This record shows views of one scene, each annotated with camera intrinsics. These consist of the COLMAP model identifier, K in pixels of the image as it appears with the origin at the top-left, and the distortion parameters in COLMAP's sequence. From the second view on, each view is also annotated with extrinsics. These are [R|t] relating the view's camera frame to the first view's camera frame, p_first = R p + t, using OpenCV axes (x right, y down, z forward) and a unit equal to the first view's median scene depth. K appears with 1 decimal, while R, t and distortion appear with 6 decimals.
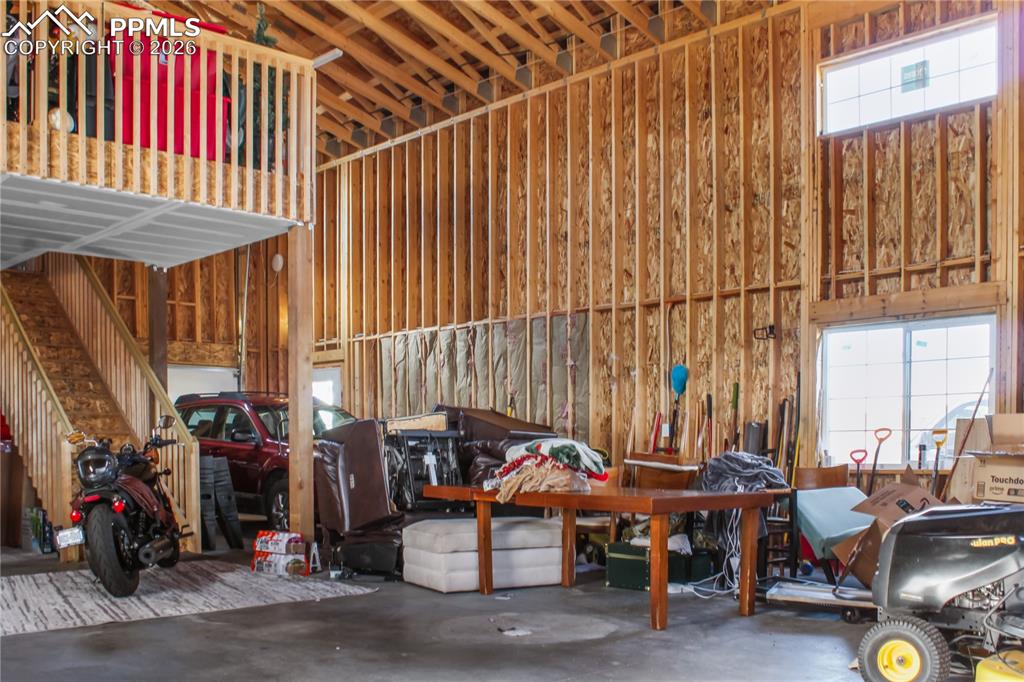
lens RADIAL K [[1154.9, 0, 512.1], [0, 1154.9, 371.5], [0, 0, 1]] dist [0.004446, 0.010590]
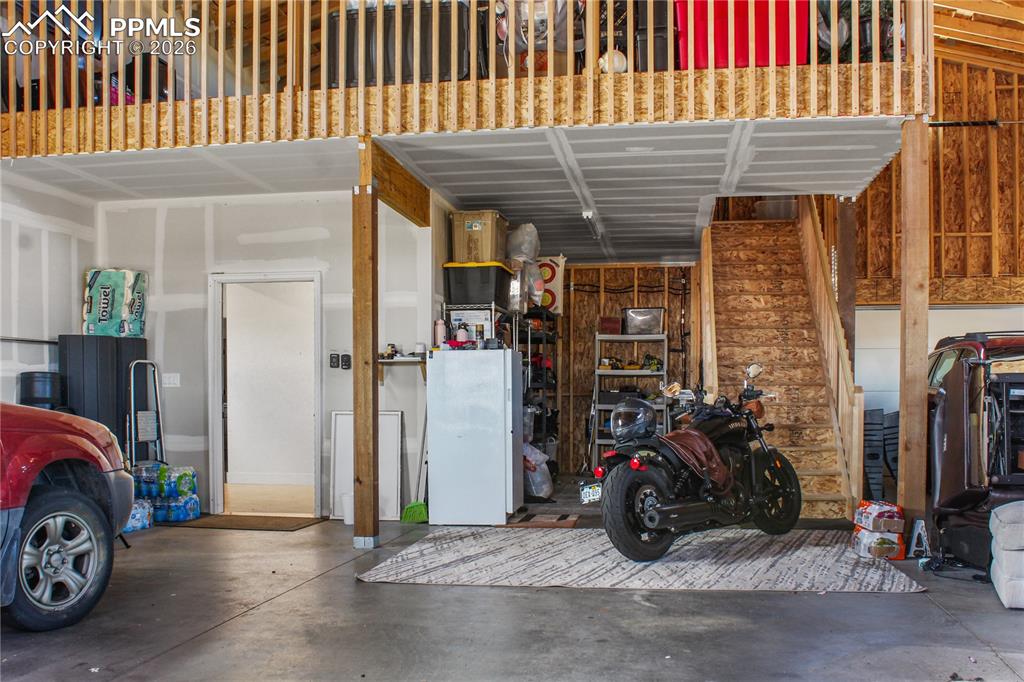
lens RADIAL K [[1130.3, 0, 512.0], [0, 1130.3, 341.0], [0, 0, 1]] dist [-0.059375, -0.010403]
pose [[0.588784, -0.043553, -0.807116, 0.283927], [0.053195, 0.998470, -0.015073, 0.023846], [0.806538, -0.034060, 0.590200, 0.332275]]
